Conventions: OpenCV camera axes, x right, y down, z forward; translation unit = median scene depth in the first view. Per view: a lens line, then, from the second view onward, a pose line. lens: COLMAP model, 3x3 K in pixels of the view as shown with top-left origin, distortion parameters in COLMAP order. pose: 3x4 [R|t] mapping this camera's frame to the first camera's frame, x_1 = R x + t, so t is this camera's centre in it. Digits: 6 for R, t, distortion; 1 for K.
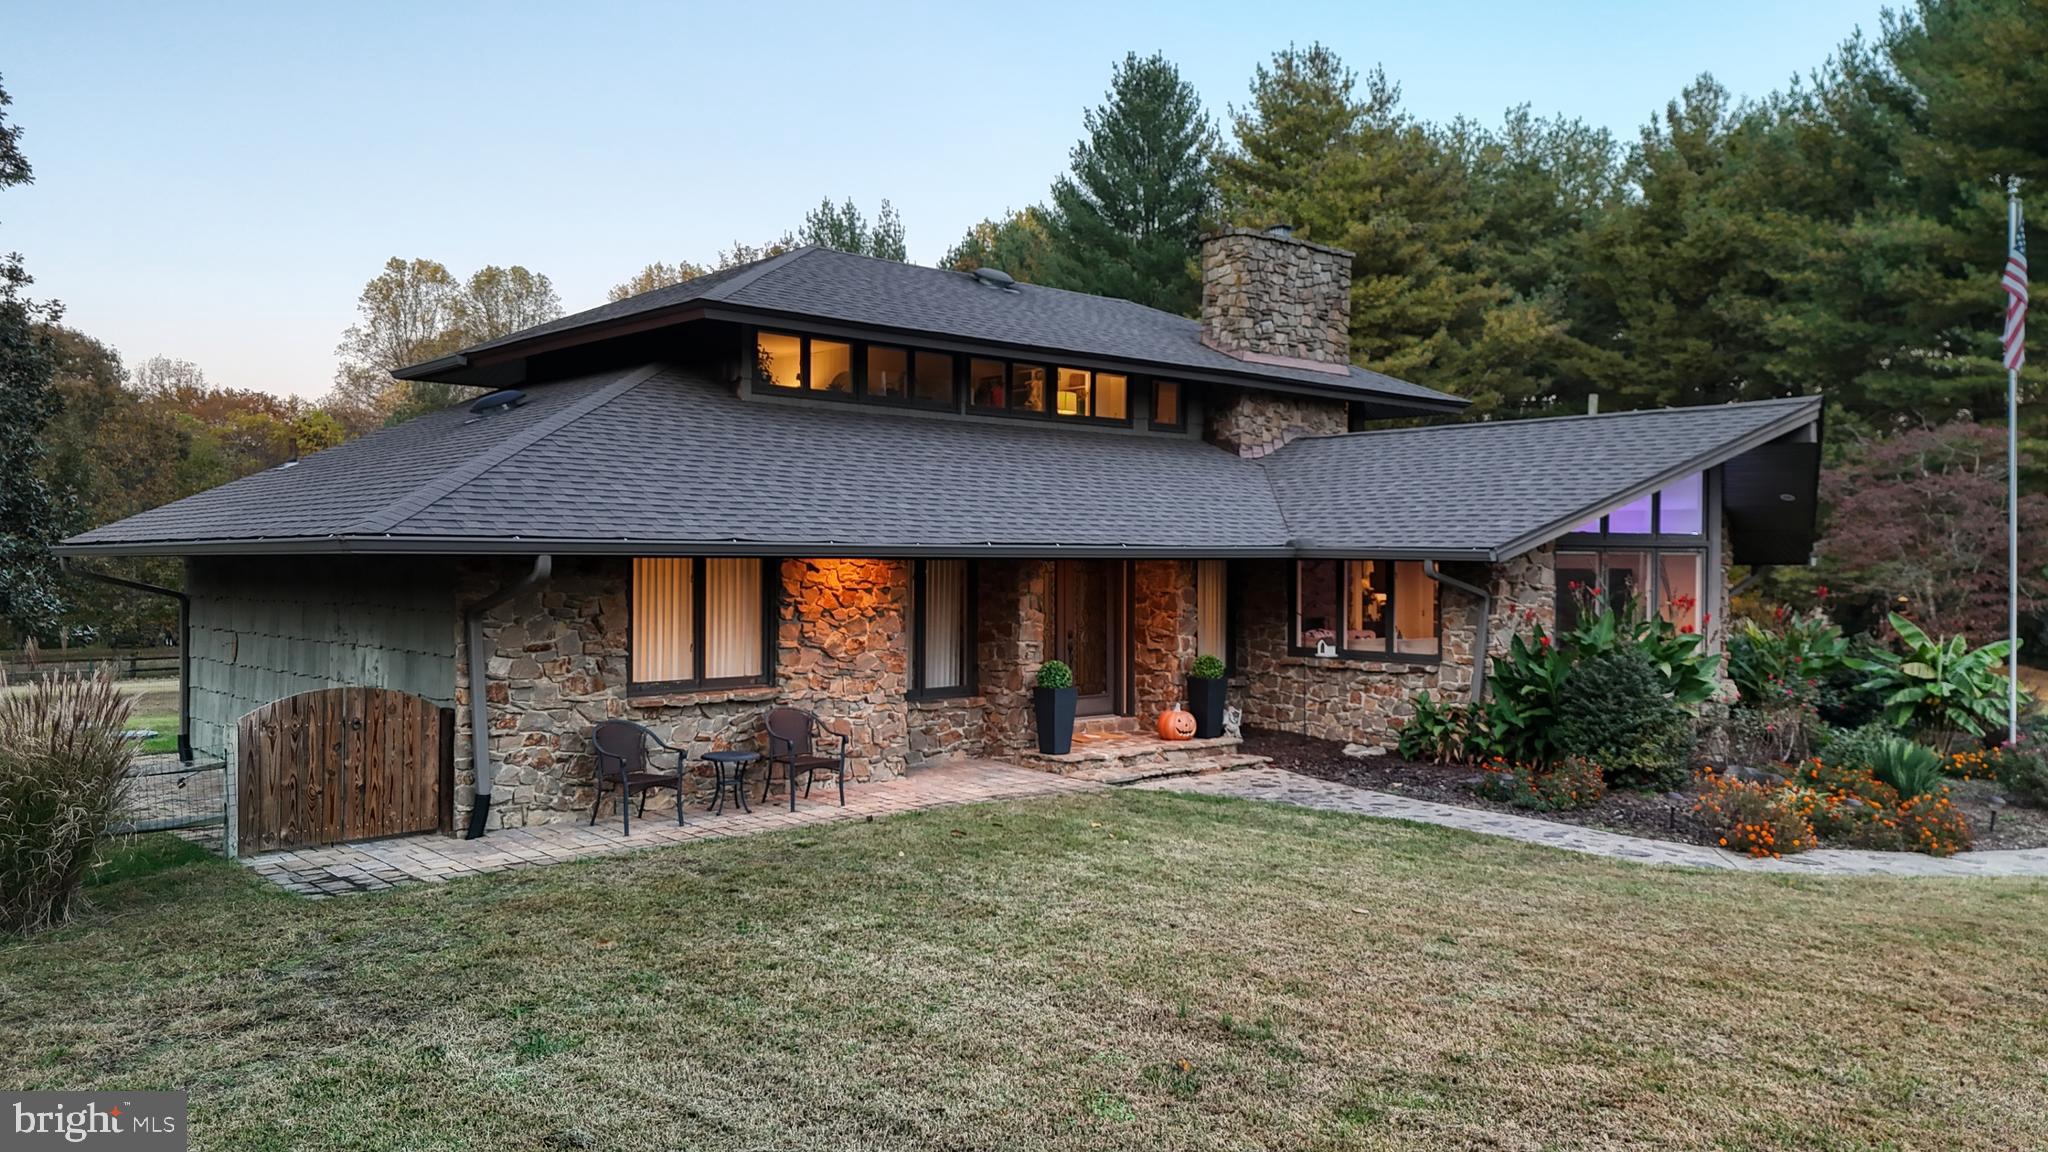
lens RADIAL K [[1476.0, 0, 1024.0], [0, 1476.0, 576.0], [0, 0, 1]] dist [0.078710, -0.067790]
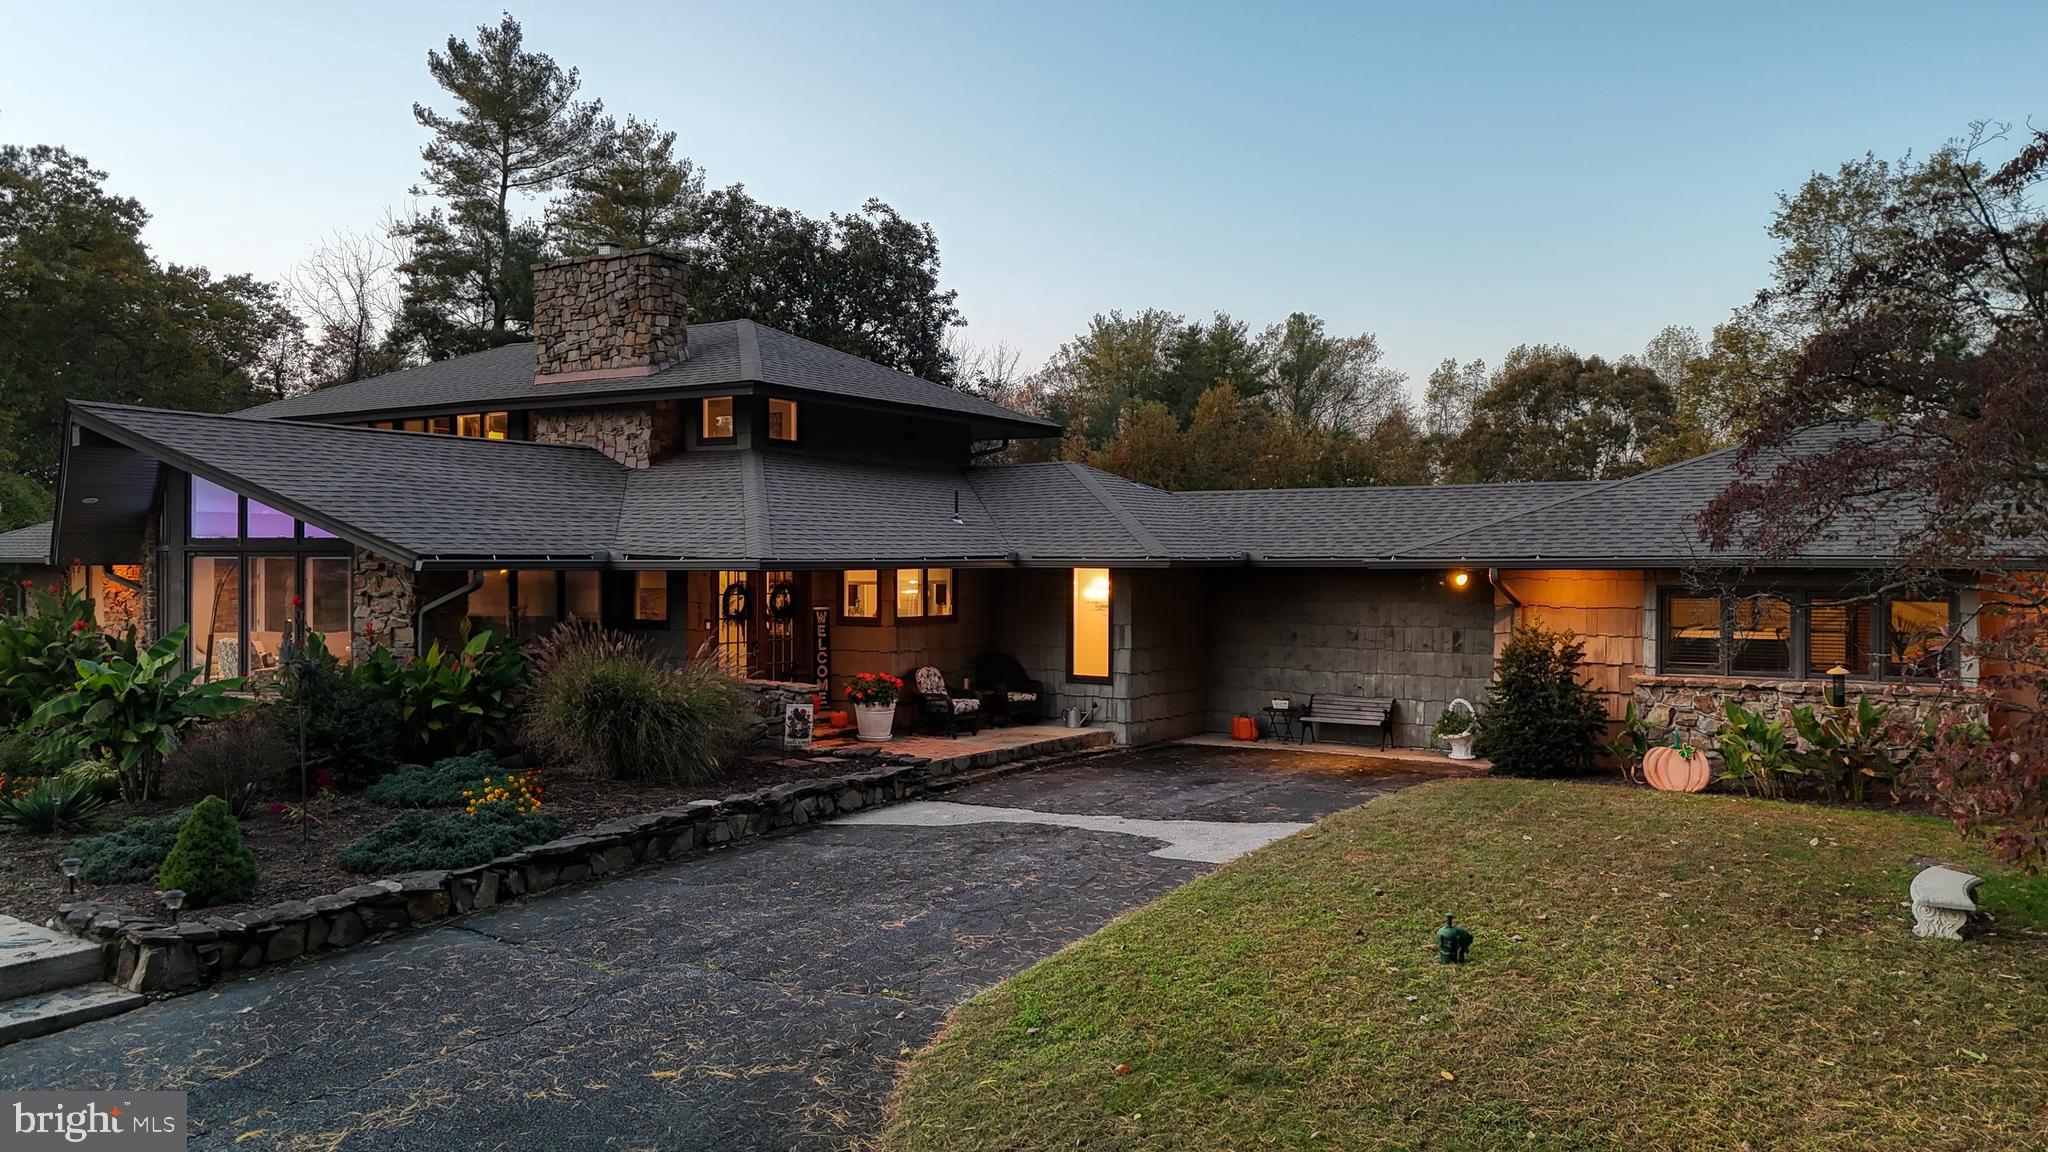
lens RADIAL K [[1476.0, 0, 1024.0], [0, 1476.0, 576.0], [0, 0, 1]] dist [0.078710, -0.067790]
pose [[0.269014, 0.005260, -0.963122, 1.683151], [-0.014533, 0.999893, 0.001402, -0.012138], [0.963027, 0.013620, 0.269061, 1.346389]]
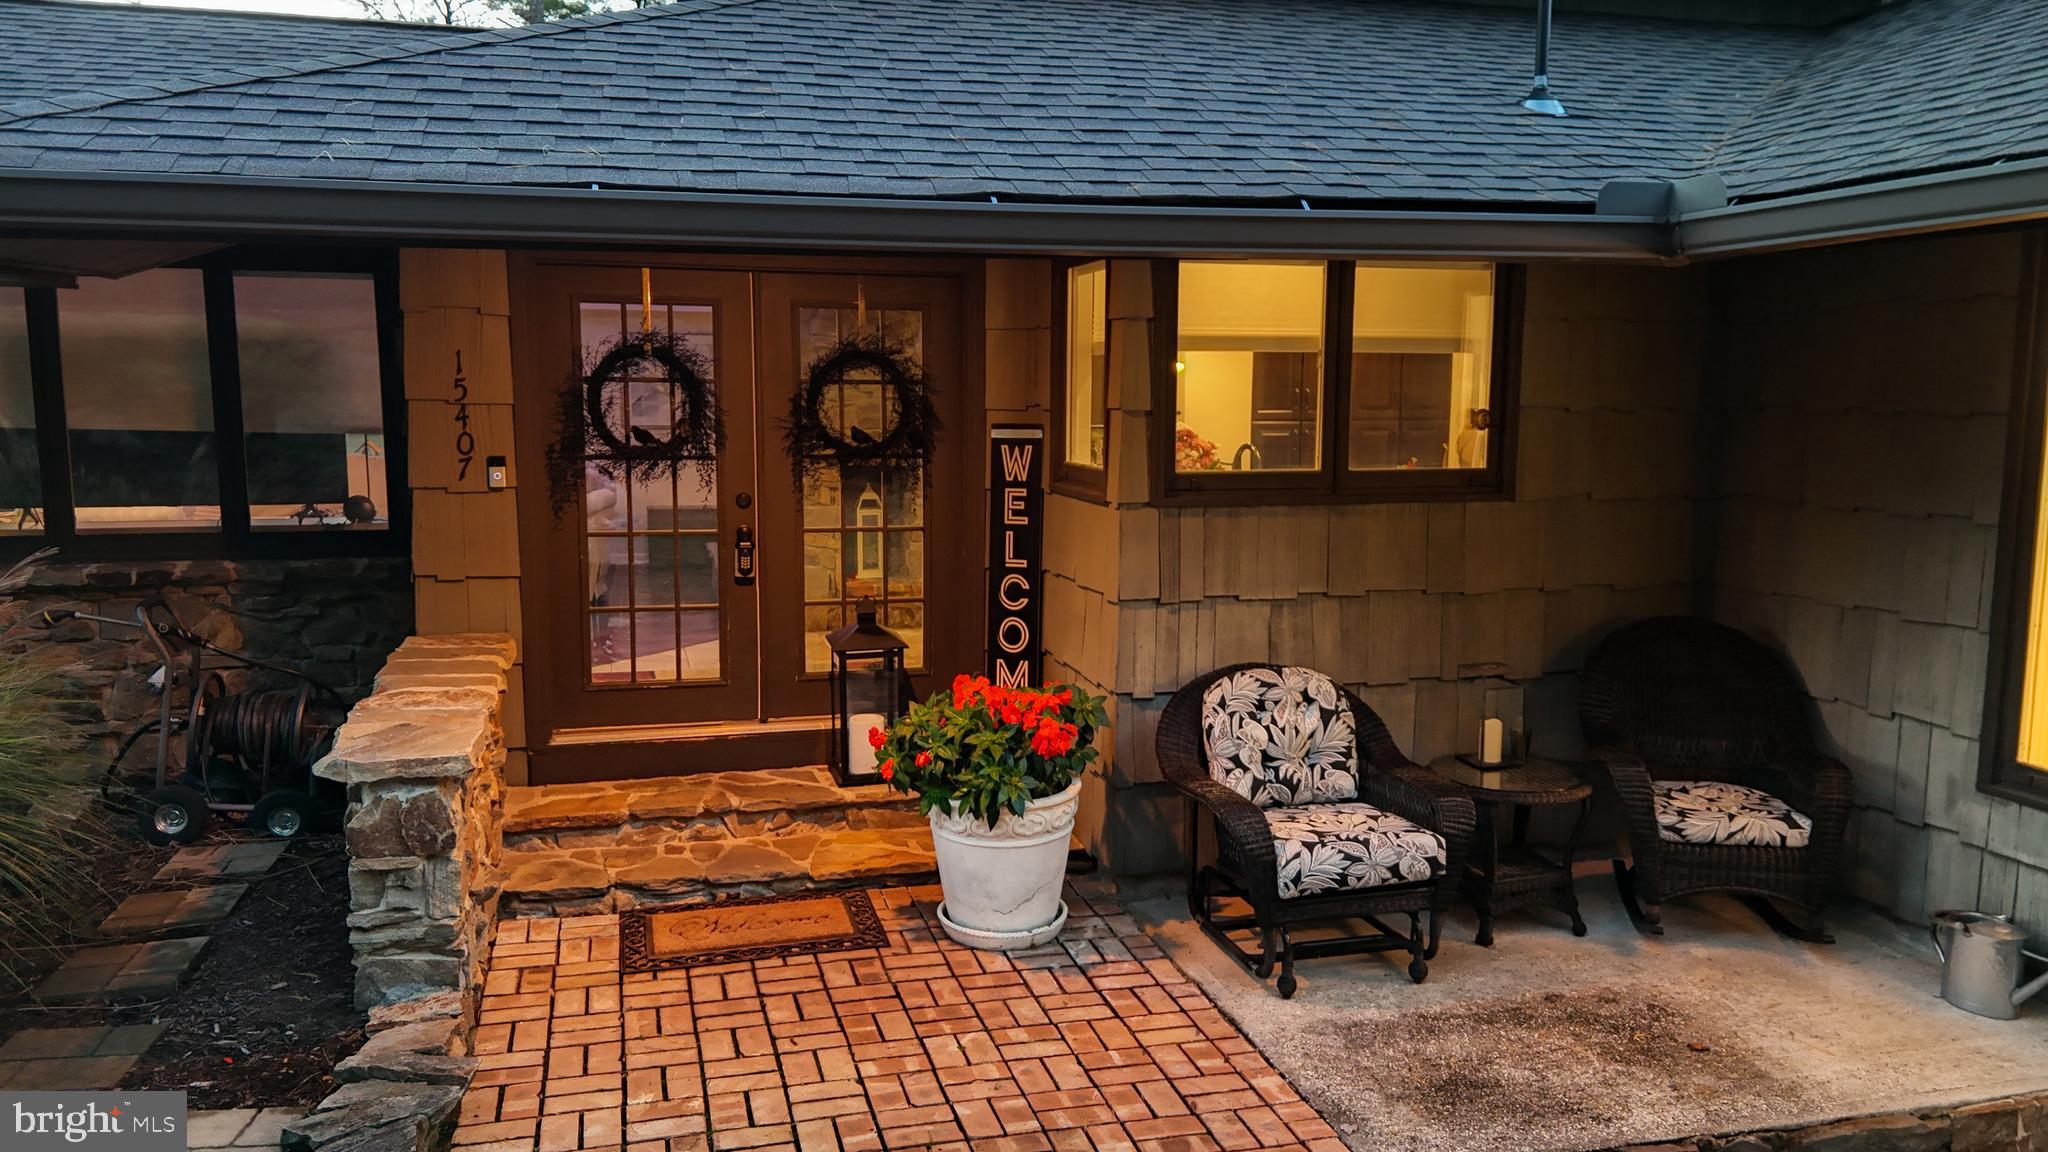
lens RADIAL K [[1476.0, 0, 1024.0], [0, 1476.0, 576.0], [0, 0, 1]] dist [0.078710, -0.067790]
pose [[-0.451784, 0.113030, -0.884938, 0.756100], [-0.013966, 0.990924, 0.133697, 0.004747], [0.892018, 0.072762, -0.446105, 1.706522]]
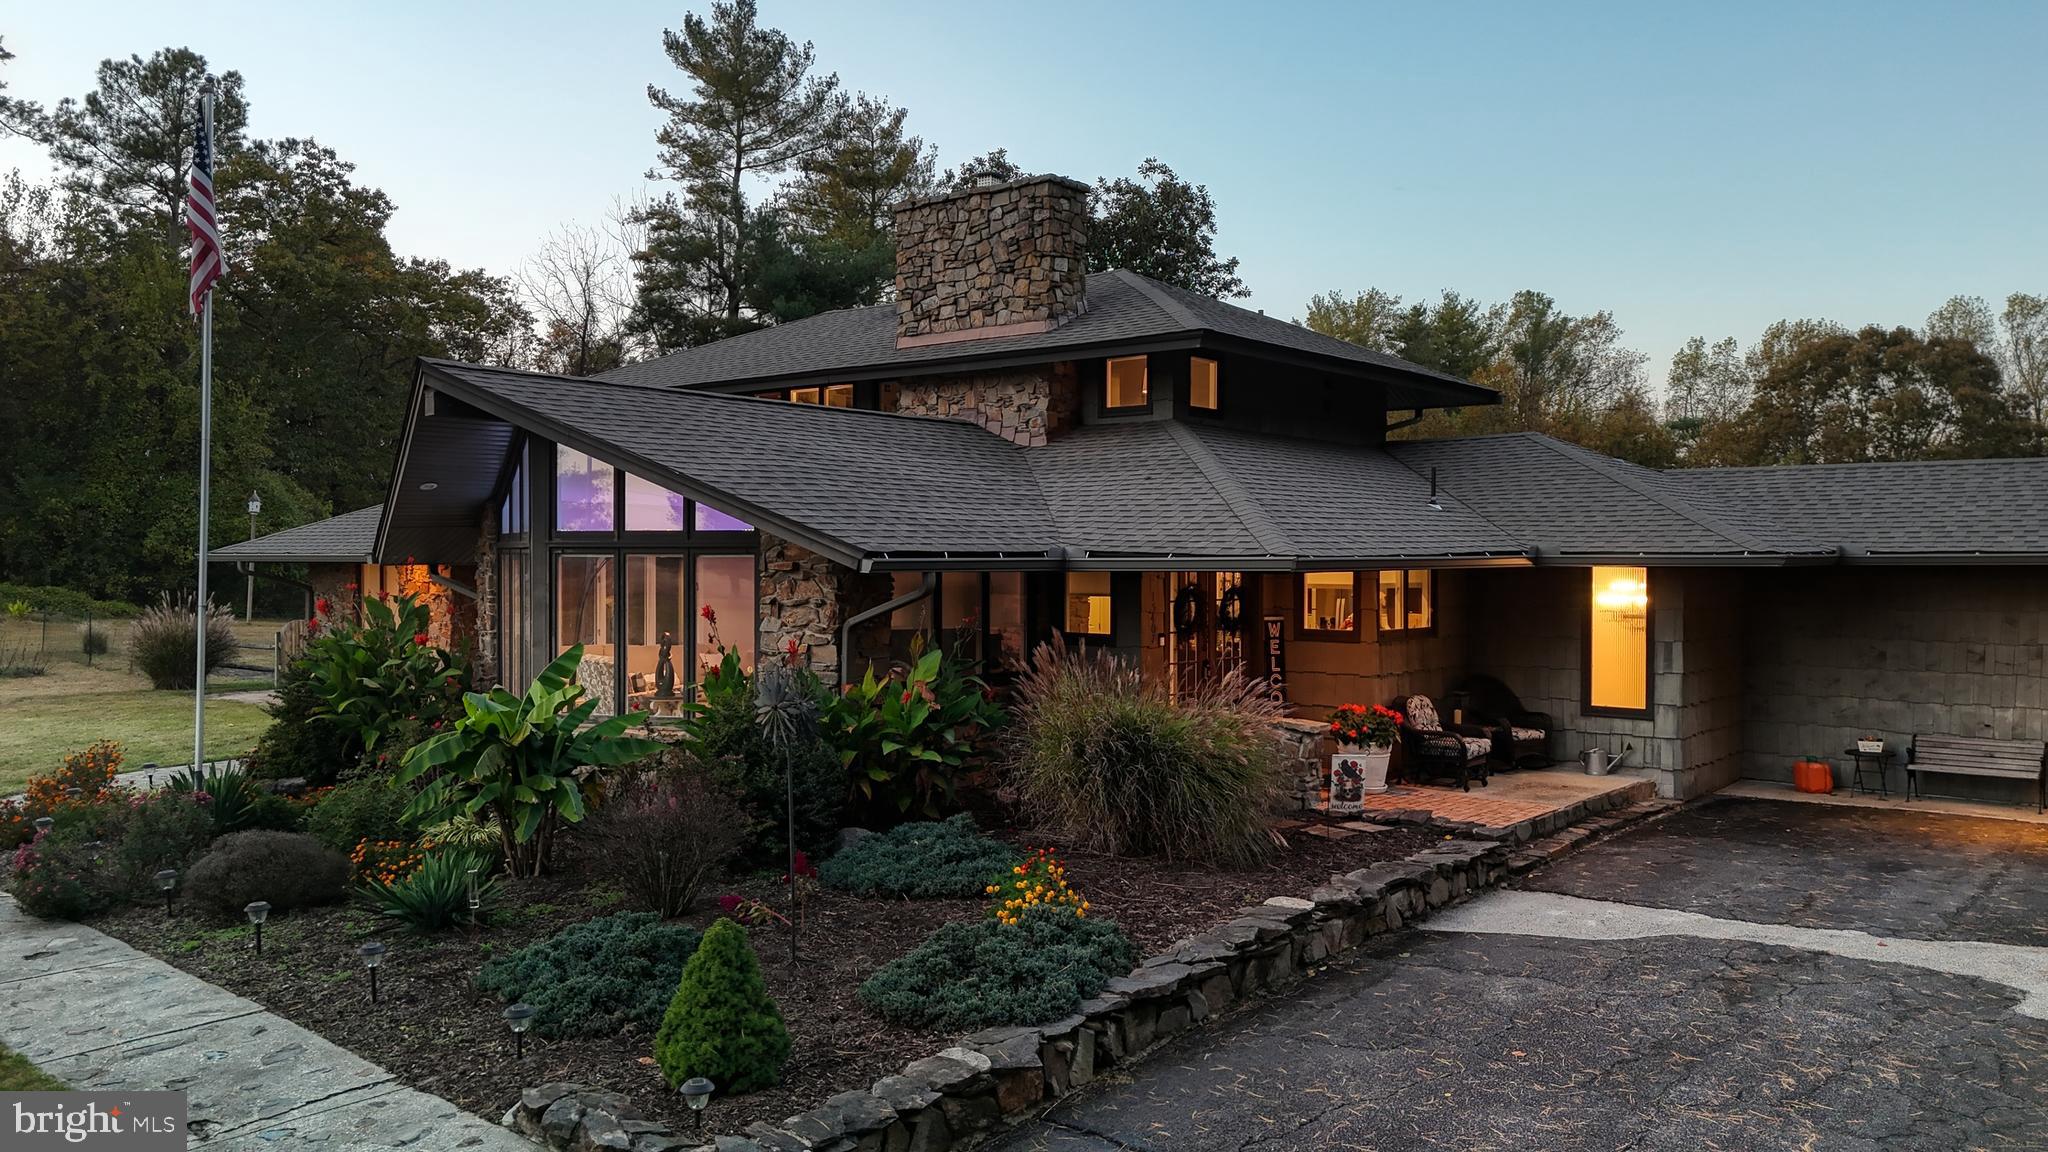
lens RADIAL K [[1476.0, 0, 1024.0], [0, 1476.0, 576.0], [0, 0, 1]] dist [0.137370, -0.237670]
pose [[0.160696, 0.008046, -0.986971, 1.376427], [-0.014286, 0.999881, 0.005826, -0.012438], [0.986901, 0.013164, 0.160792, 1.188592]]
